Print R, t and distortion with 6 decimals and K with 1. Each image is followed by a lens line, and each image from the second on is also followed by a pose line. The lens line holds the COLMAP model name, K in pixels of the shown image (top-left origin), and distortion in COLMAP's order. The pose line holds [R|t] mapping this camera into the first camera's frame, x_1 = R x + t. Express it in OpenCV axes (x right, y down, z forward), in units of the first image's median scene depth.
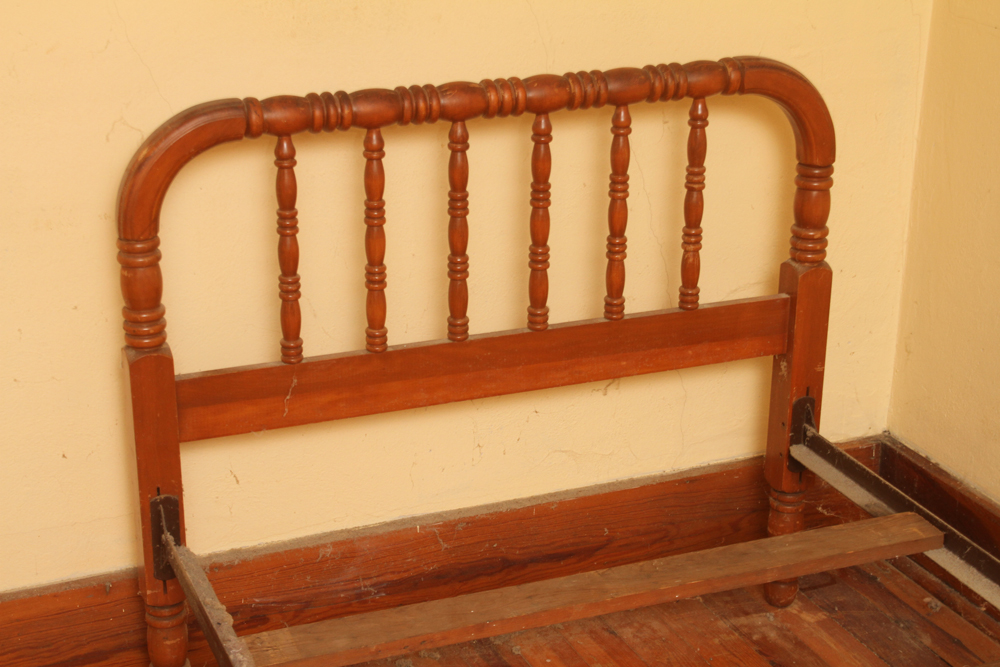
lens RADIAL K [[1840.7, 0, 488.3], [0, 1840.7, 362.7], [0, 0, 1]] dist [0.077736, 0.000000]
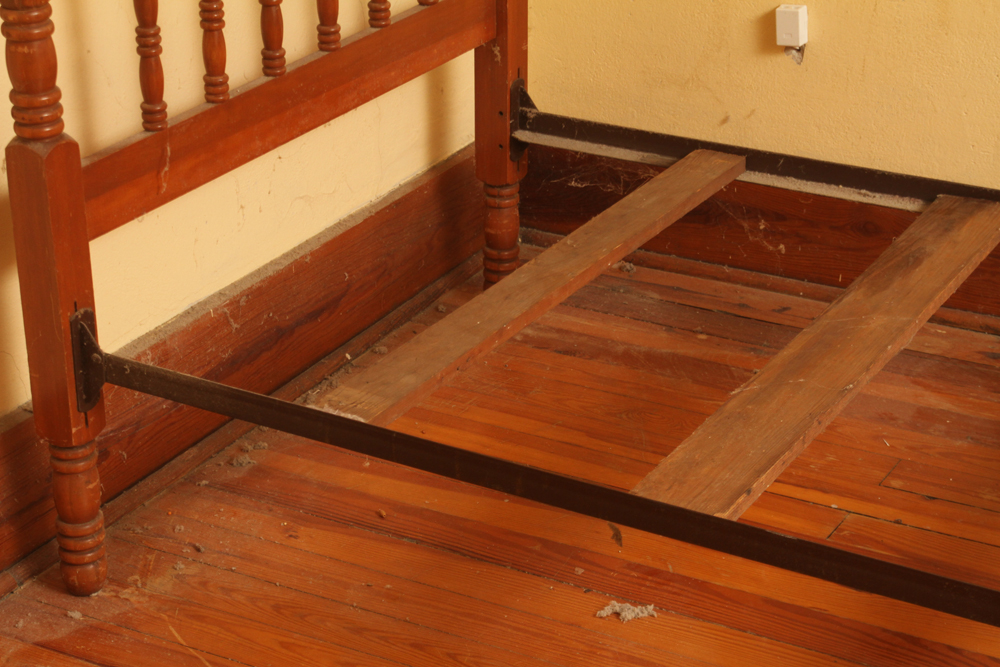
lens RADIAL K [[2357.2, 0, 499.7], [0, 2357.2, 340.8], [0, 0, 1]] dist [0.175077, 0.000000]
pose [[0.791732, -0.263064, 0.551323, -0.605565], [0.237299, 0.964091, 0.119241, 0.000919], [-0.562894, 0.036421, 0.825726, -0.012687]]
